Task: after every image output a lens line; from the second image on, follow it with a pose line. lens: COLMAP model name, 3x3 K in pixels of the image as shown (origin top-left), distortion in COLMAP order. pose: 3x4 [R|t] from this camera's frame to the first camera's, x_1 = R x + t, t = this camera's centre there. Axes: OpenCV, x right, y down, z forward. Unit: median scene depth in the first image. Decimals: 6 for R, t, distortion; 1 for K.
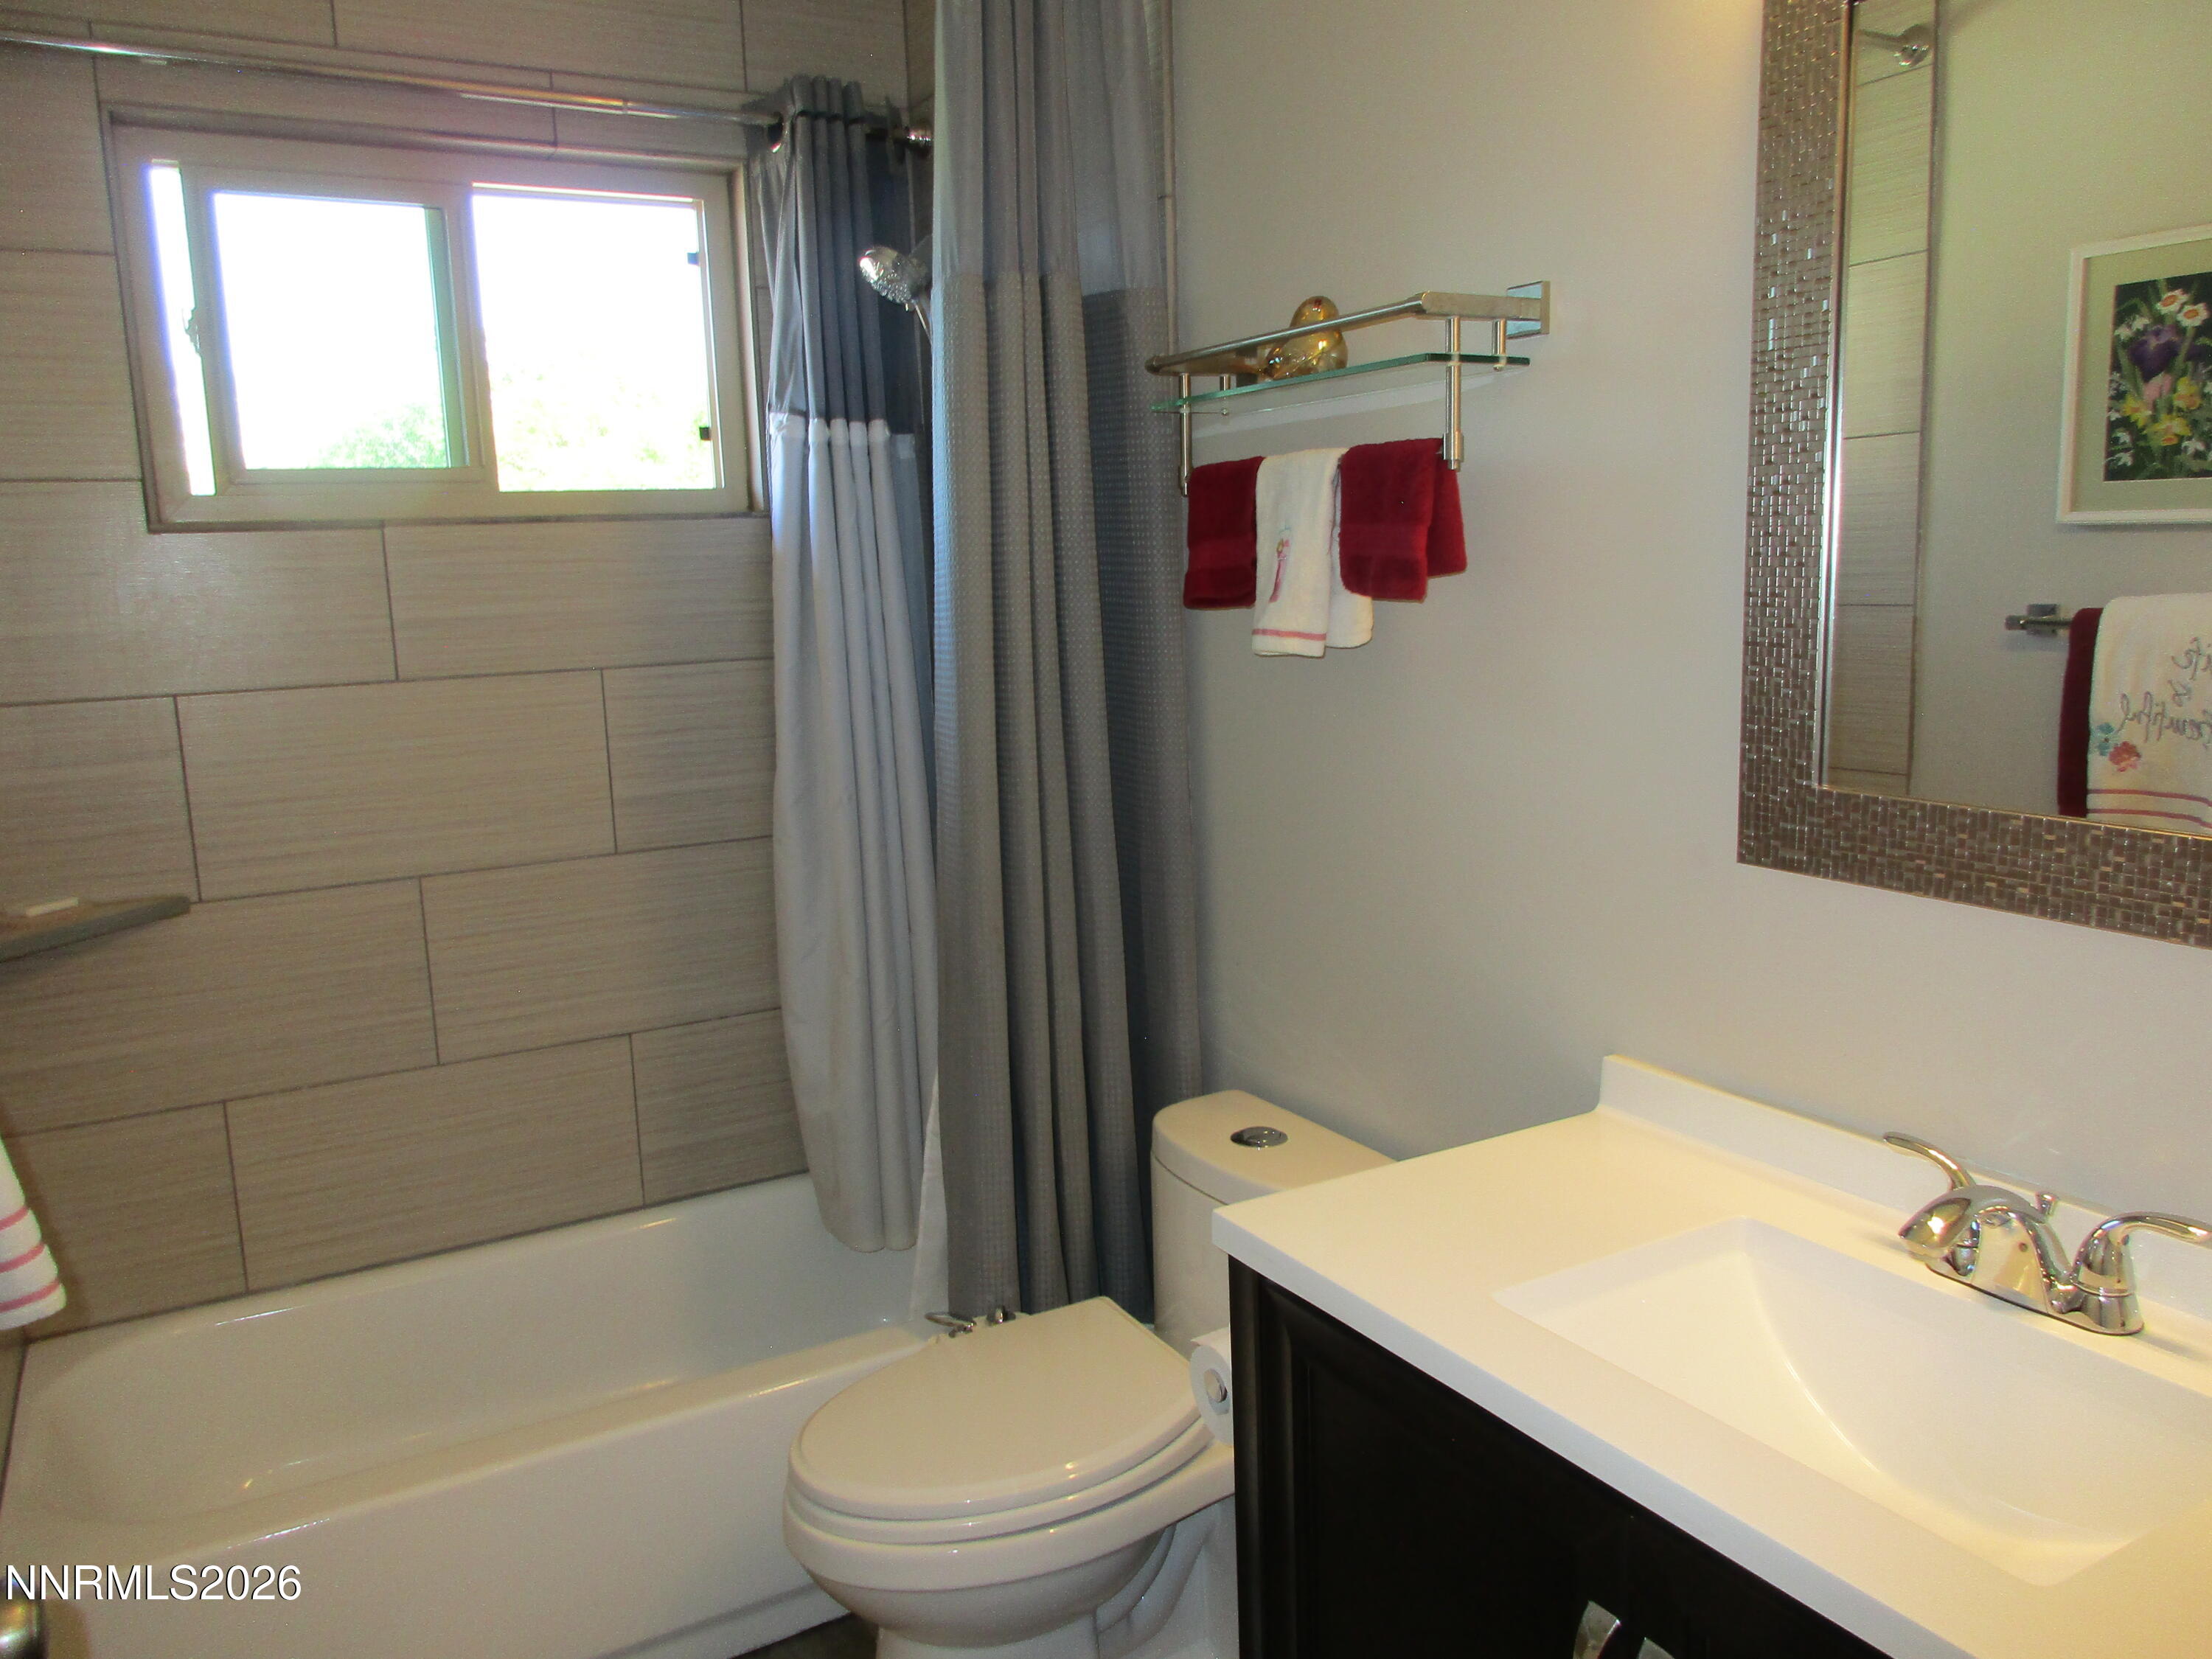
lens RADIAL K [[1720.0, 0, 1108.9], [0, 1720.0, 831.8], [0, 0, 1]] dist [0.005854, 0.004007]
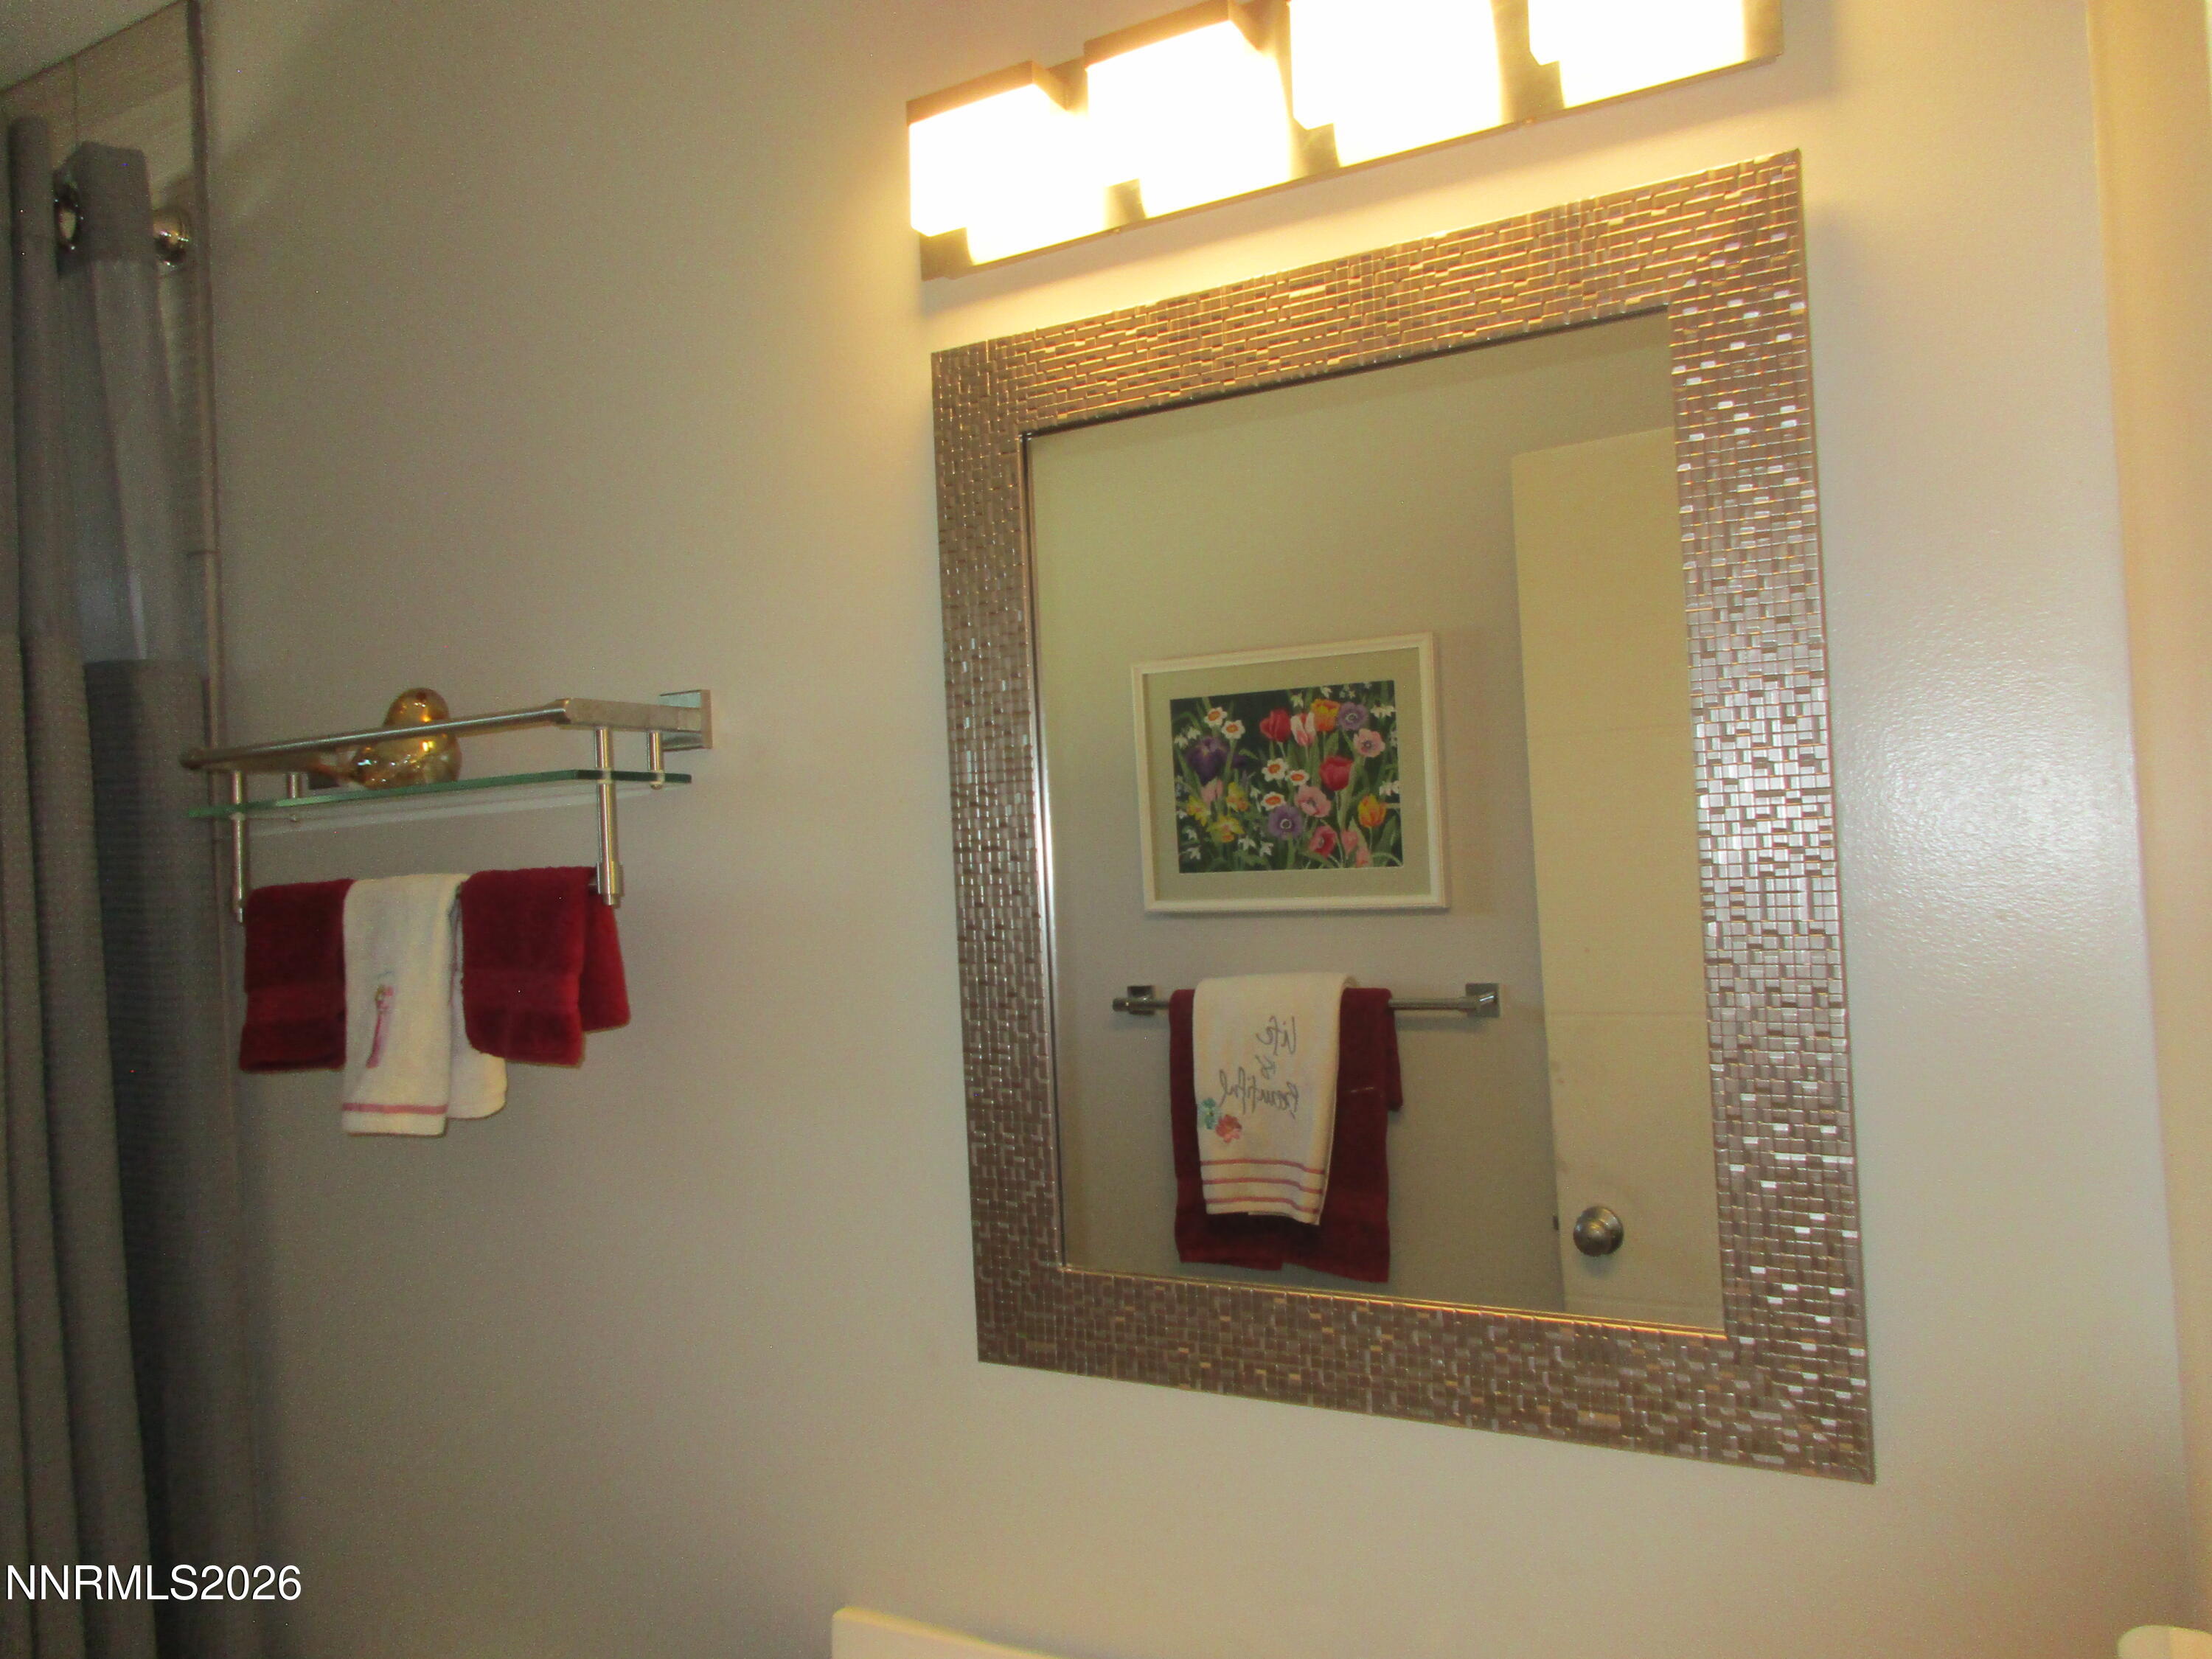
lens RADIAL K [[1648.3, 0, 1091.9], [0, 1648.3, 828.3], [0, 0, 1]] dist [0.000585, -0.001758]
pose [[0.859760, -0.000165, 0.510698, -0.005675], [0.098697, 0.981202, -0.165839, -0.090581], [-0.501070, 0.192986, 0.843615, 0.202784]]
